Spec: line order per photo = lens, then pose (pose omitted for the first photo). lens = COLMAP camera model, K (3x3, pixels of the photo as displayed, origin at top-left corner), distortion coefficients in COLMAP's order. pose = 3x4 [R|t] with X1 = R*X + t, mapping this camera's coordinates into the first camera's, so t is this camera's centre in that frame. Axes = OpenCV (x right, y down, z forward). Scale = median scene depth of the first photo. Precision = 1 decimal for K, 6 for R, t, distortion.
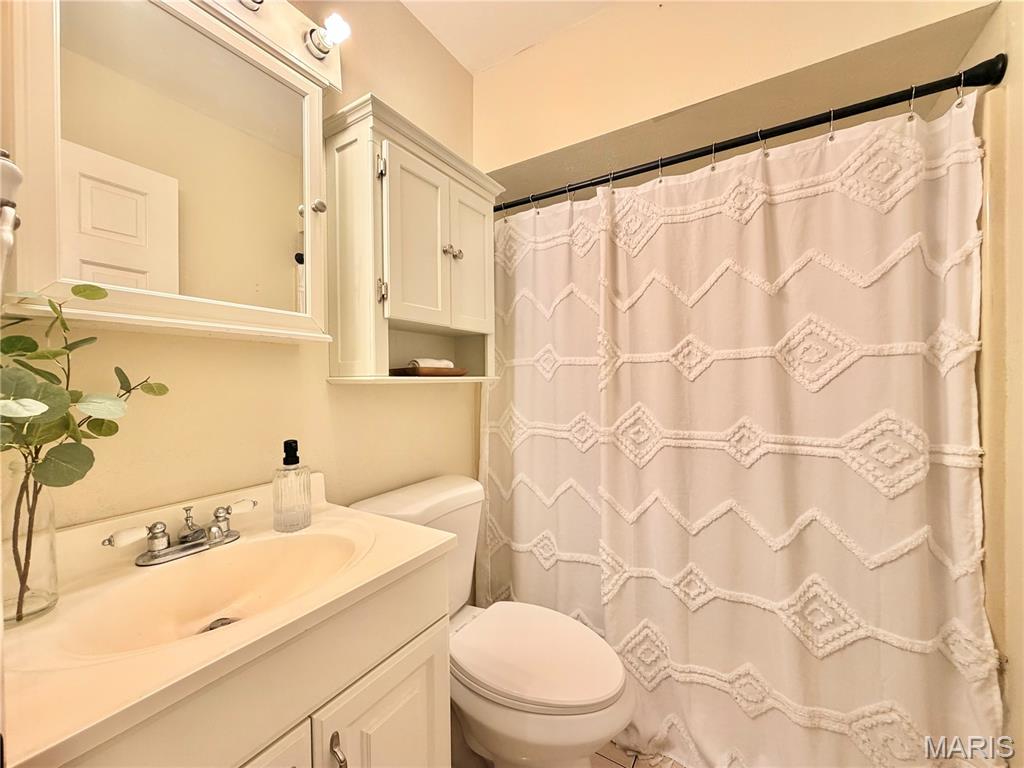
lens RADIAL K [[407.9, 0, 509.8], [0, 407.9, 381.7], [0, 0, 1]] dist [0.000451, 0.000245]
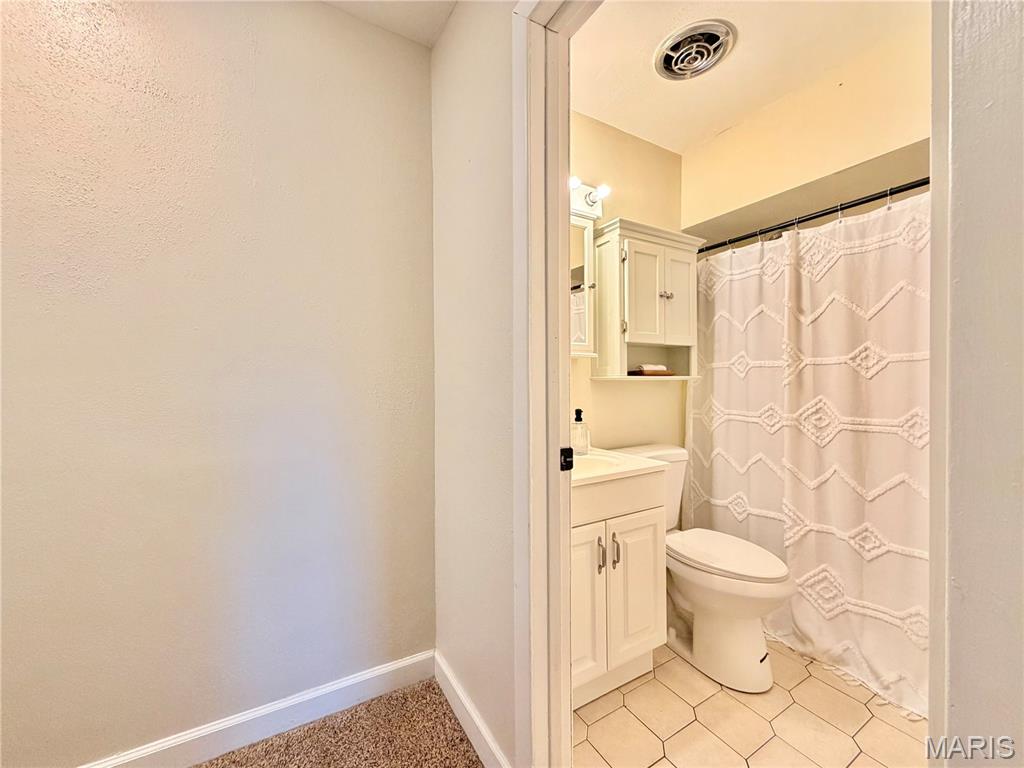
lens RADIAL K [[407.9, 0, 508.1], [0, 407.9, 383.8], [0, 0, 1]] dist [0.000451, 0.000245]
pose [[0.882809, 0.004793, -0.469708, 0.055241], [-0.003363, 0.999987, 0.003885, 0.012566], [0.469720, -0.001850, 0.882813, -0.619269]]
